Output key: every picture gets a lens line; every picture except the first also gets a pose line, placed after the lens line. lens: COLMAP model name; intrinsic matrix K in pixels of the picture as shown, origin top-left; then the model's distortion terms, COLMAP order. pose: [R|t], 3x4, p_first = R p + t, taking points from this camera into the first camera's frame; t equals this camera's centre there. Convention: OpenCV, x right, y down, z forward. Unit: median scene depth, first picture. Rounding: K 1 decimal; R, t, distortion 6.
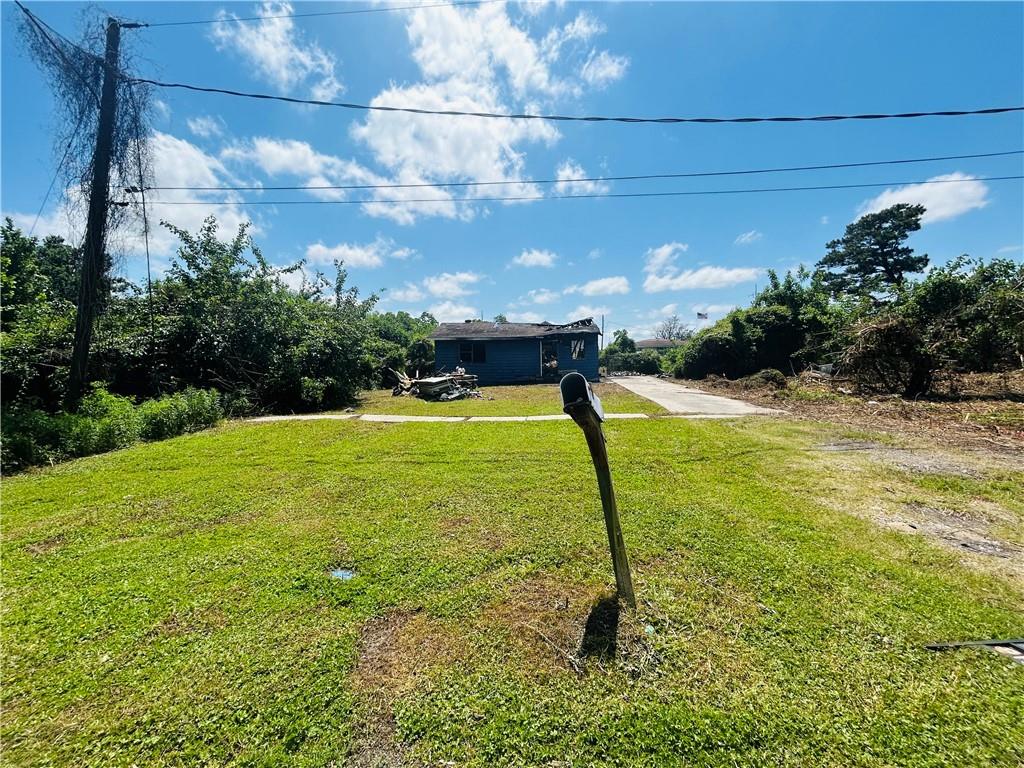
lens RADIAL K [[416.5, 0, 512.0], [0, 416.5, 381.2], [0, 0, 1]] dist [0.000157, 0.001682]
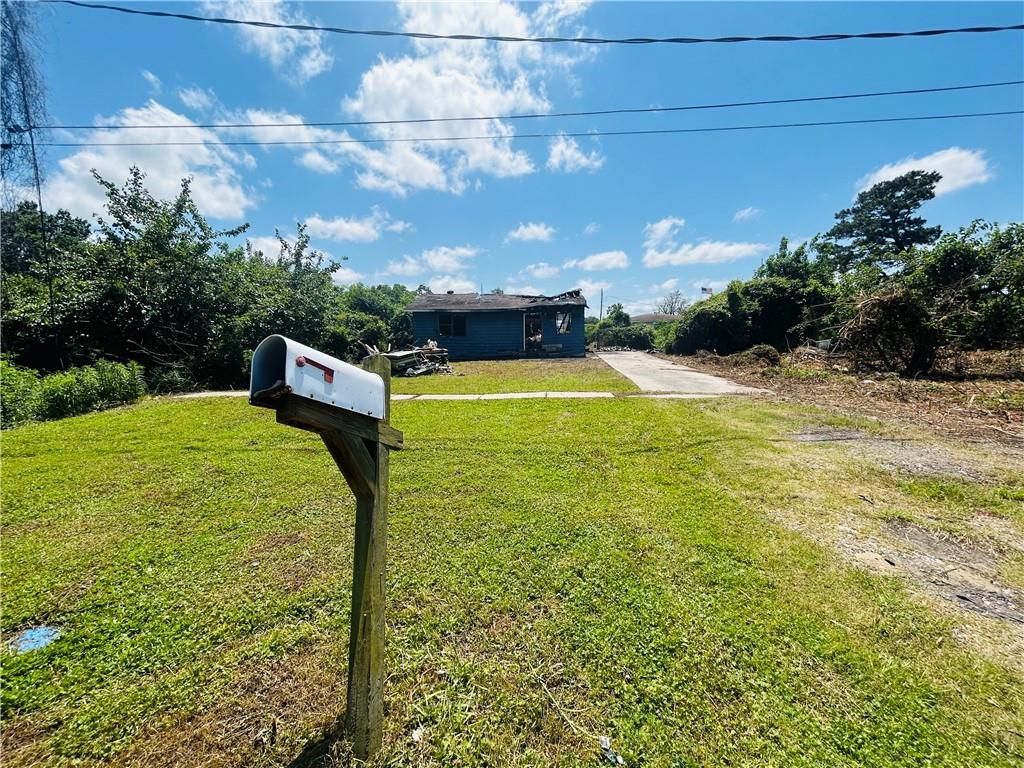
lens RADIAL K [[416.5, 0, 512.4], [0, 416.5, 380.8], [0, 0, 1]] dist [0.000157, 0.001682]
pose [[0.999969, 0.006772, -0.004011, 0.063385], [-0.006525, 0.998253, 0.058716, 0.000859], [0.004401, -0.058688, 0.998267, 0.060962]]
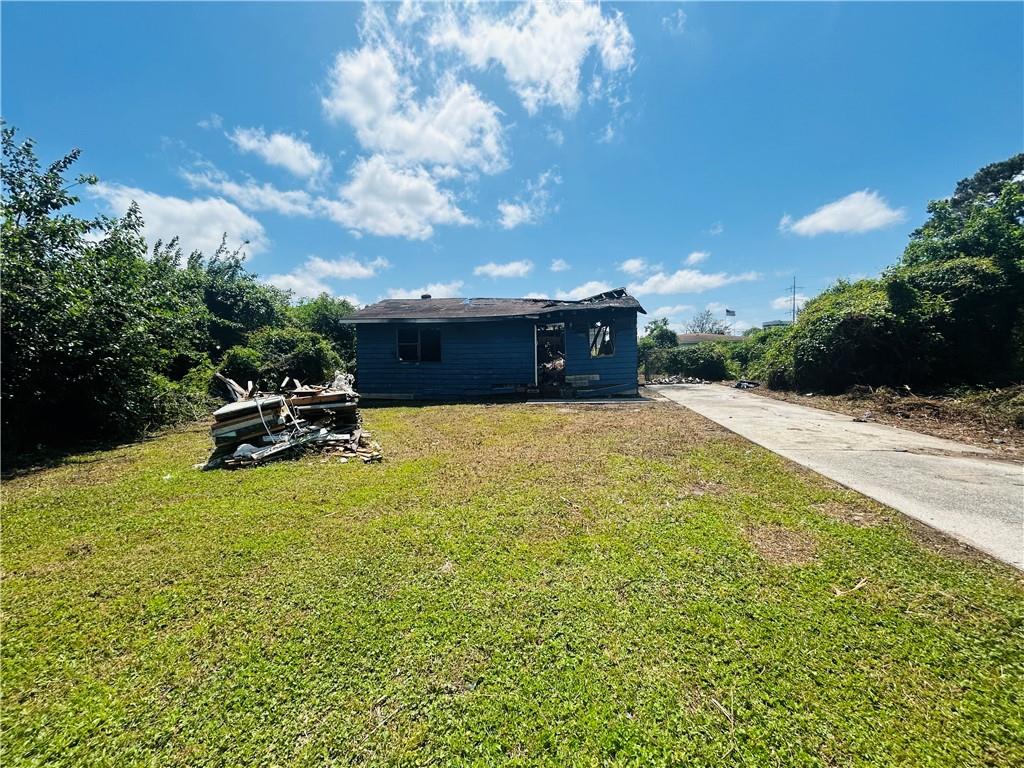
lens RADIAL K [[416.5, 0, 517.6], [0, 416.5, 382.3], [0, 0, 1]] dist [0.000157, 0.001682]
pose [[0.999370, 0.002199, -0.035419, 0.086855], [-0.002090, 0.999993, 0.003135, -0.025265], [0.035425, -0.003059, 0.999368, 0.570330]]
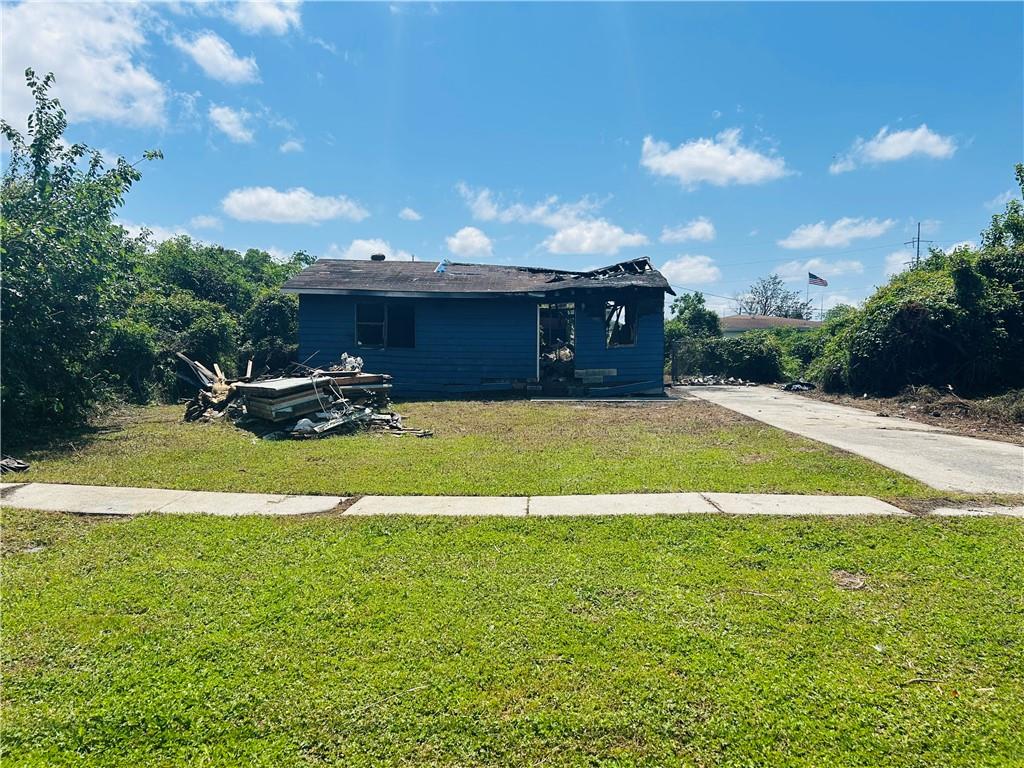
lens RADIAL K [[765.4, 0, 516.2], [0, 765.4, 377.9], [0, 0, 1]] dist [0.042464, -0.025017]
pose [[0.997629, 0.023099, 0.064829, -0.009215], [-0.021954, 0.999591, -0.018317, -0.000215], [-0.065226, 0.016851, 0.997728, 0.231980]]
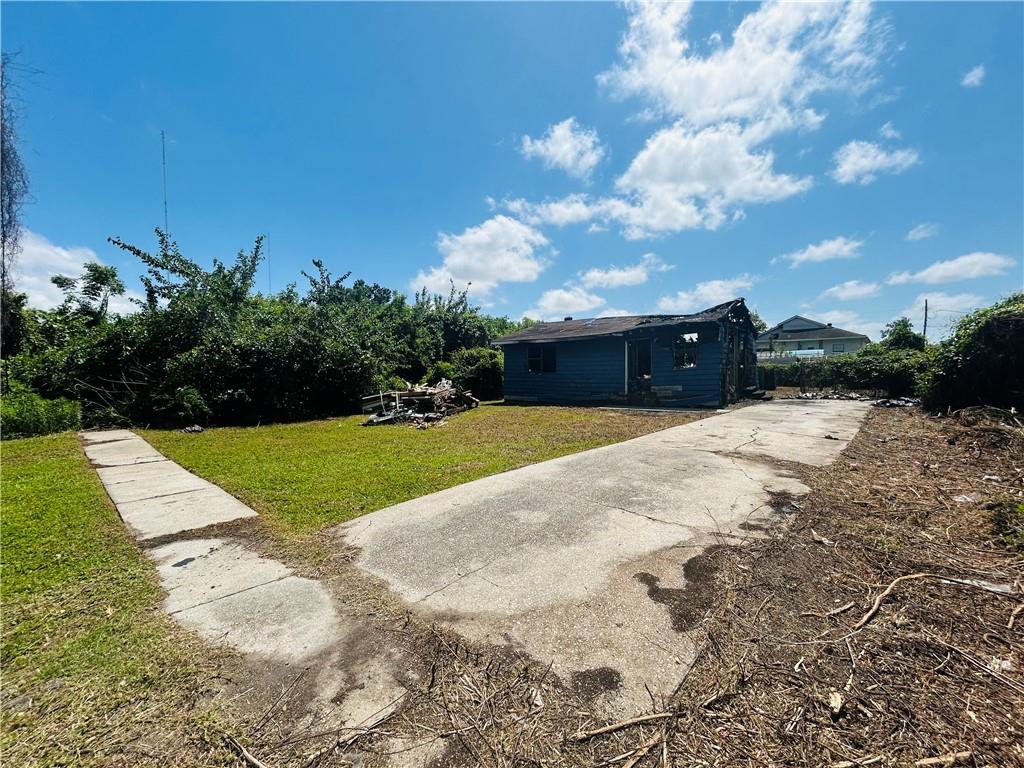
lens RADIAL K [[416.5, 0, 520.9], [0, 416.5, 378.5], [0, 0, 1]] dist [0.000157, 0.001682]
pose [[0.818923, 0.015774, -0.573687, 0.411482], [-0.034256, 0.999183, -0.021426, -0.023456], [0.572880, 0.037199, 0.818794, 0.500578]]
